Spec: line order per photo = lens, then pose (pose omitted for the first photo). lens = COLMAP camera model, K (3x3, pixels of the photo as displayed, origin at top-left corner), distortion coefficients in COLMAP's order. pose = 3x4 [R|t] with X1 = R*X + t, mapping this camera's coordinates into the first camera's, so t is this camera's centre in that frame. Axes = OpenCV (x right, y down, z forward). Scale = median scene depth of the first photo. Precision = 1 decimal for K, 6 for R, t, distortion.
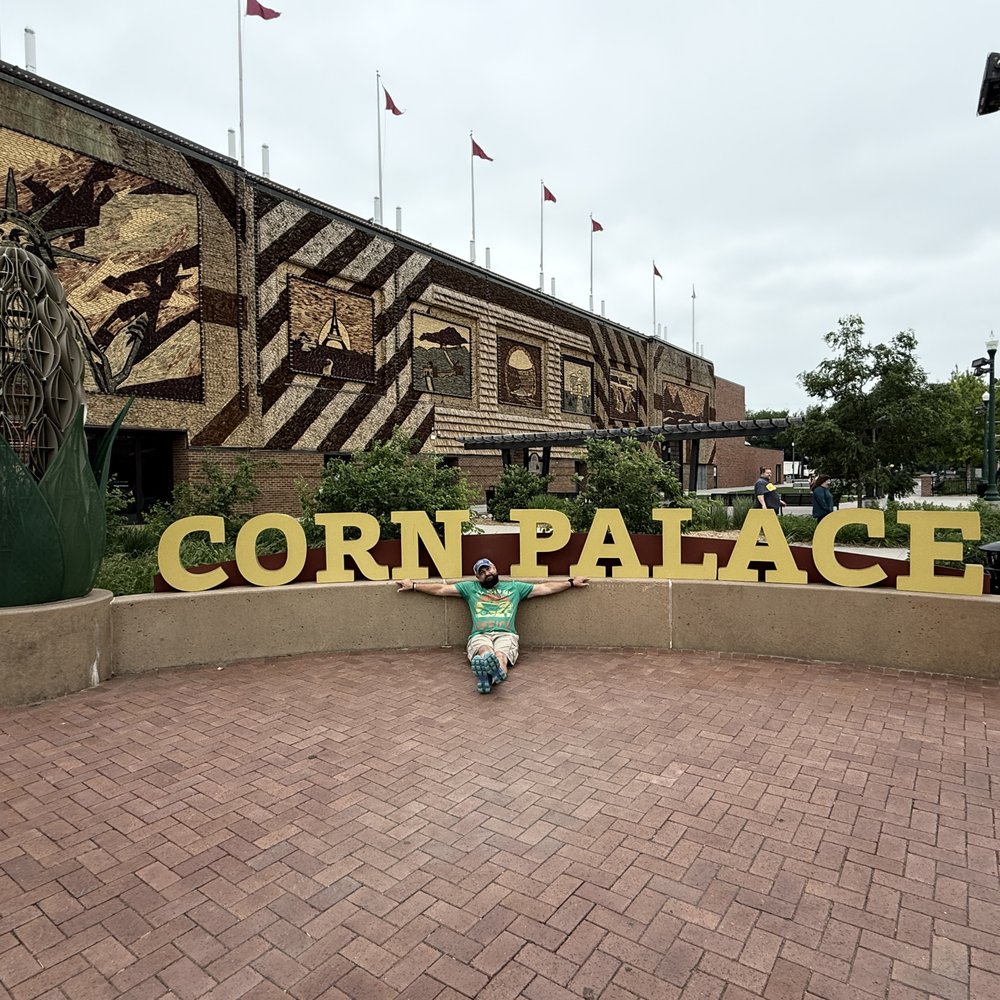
lens RADIAL K [[650.3, 0, 495.8], [0, 650.3, 501.9], [0, 0, 1]] dist [0.001359, 0.000261]
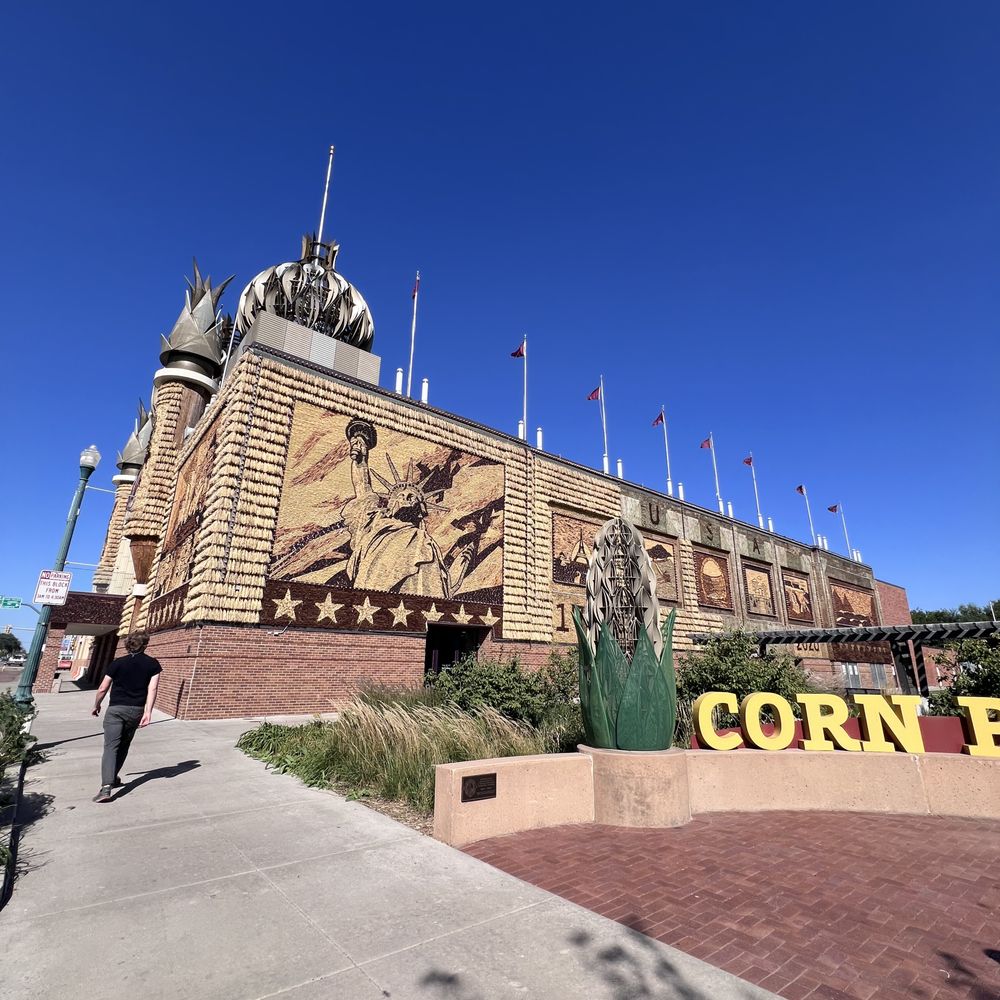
lens RADIAL K [[535.3, 0, 500.7], [0, 535.3, 495.7], [0, 0, 1]] dist [0.005200, -0.000336]
pose [[0.970319, -0.048666, -0.236882, -0.162434], [-0.035386, 0.940425, -0.338154, 0.008436], [0.239227, 0.336499, 0.910790, -0.081770]]
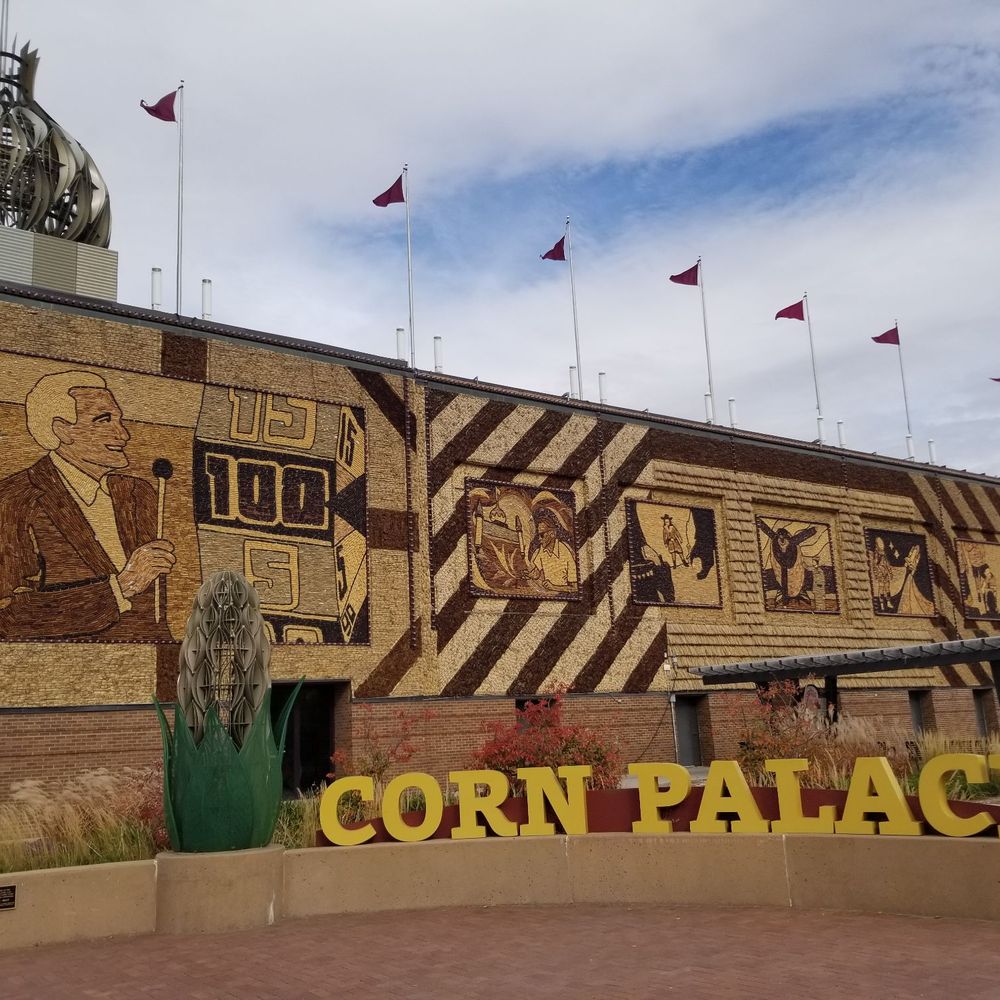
lens RADIAL K [[1034.9, 0, 492.1], [0, 1034.9, 498.3], [0, 0, 1]] dist [0.059571, -0.083542]
pose [[0.950295, -0.101790, -0.294241, 0.097562], [0.025485, 0.967307, -0.252325, 0.004315], [0.310305, 0.232285, 0.921821, -0.193715]]
